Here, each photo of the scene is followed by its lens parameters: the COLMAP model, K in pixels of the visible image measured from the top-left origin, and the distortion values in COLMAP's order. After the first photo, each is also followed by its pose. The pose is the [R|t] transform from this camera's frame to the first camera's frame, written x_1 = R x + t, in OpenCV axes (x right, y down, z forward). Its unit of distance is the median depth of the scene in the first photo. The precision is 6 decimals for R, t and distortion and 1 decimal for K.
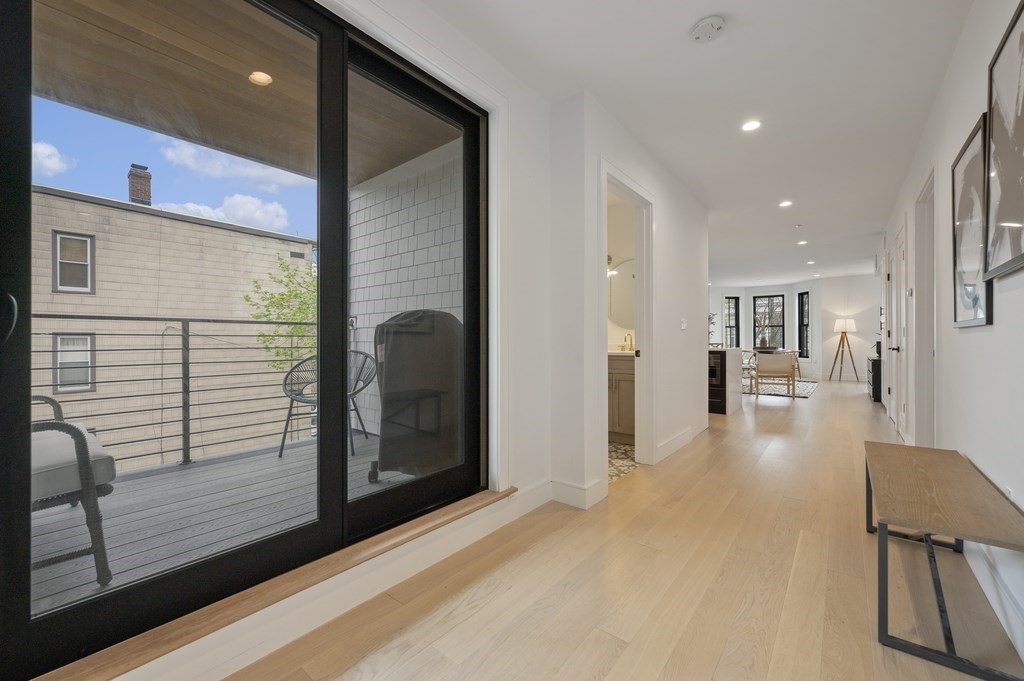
lens RADIAL K [[412.8, 0, 515.7], [0, 412.8, 341.3], [0, 0, 1]] dist [-0.003302, 0.000770]
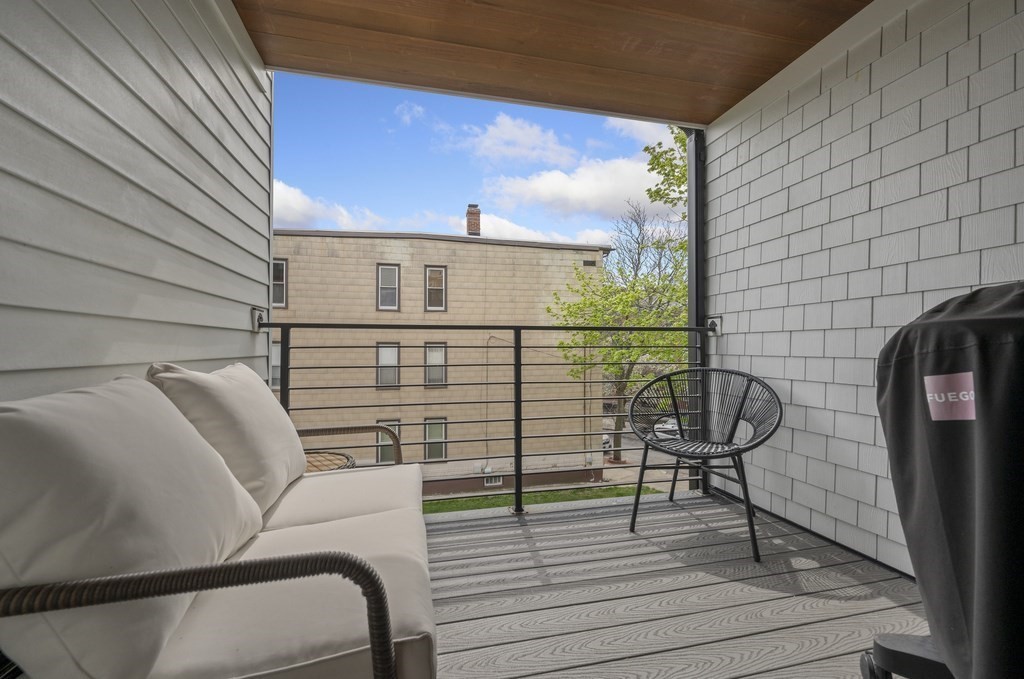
lens RADIAL K [[412.8, 0, 502.8], [0, 412.8, 347.0], [0, 0, 1]] dist [-0.003302, 0.000770]
pose [[0.785669, 0.001105, -0.618646, -0.099872], [-0.002718, 0.999995, -0.001665, -0.003845], [0.618641, 0.002990, 0.785668, 0.108111]]
